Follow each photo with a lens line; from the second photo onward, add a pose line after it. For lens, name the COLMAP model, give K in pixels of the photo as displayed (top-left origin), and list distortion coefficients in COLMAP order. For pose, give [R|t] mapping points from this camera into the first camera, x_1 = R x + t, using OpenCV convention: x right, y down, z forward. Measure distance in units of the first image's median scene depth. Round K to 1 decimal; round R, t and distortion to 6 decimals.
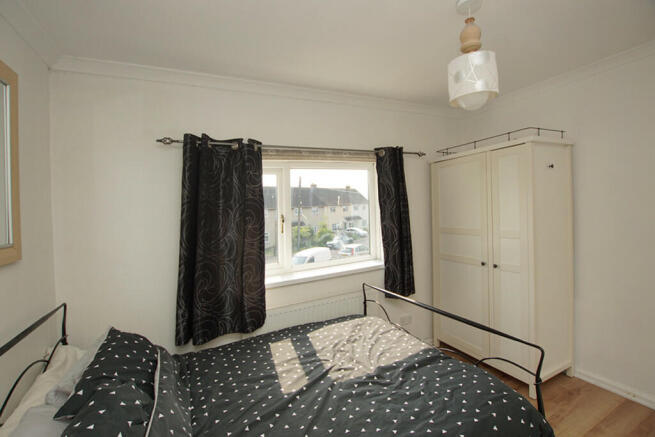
lens RADIAL K [[295.3, 0, 327.8], [0, 295.3, 207.1], [0, 0, 1]] dist [-0.000716, 0.000106]
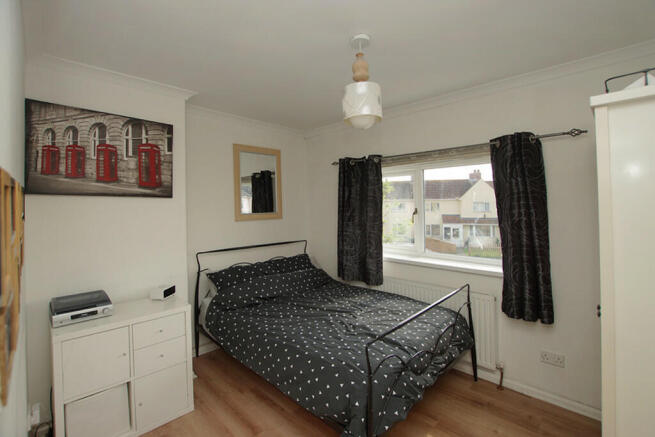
lens RADIAL K [[295.3, 0, 327.8], [0, 295.3, 207.1], [0, 0, 1]] dist [-0.000716, 0.000106]
pose [[0.332342, 0.062194, -0.941106, 1.014893], [-0.002408, 0.997876, 0.065096, -0.066647], [0.943156, -0.019368, 0.331786, 0.298534]]
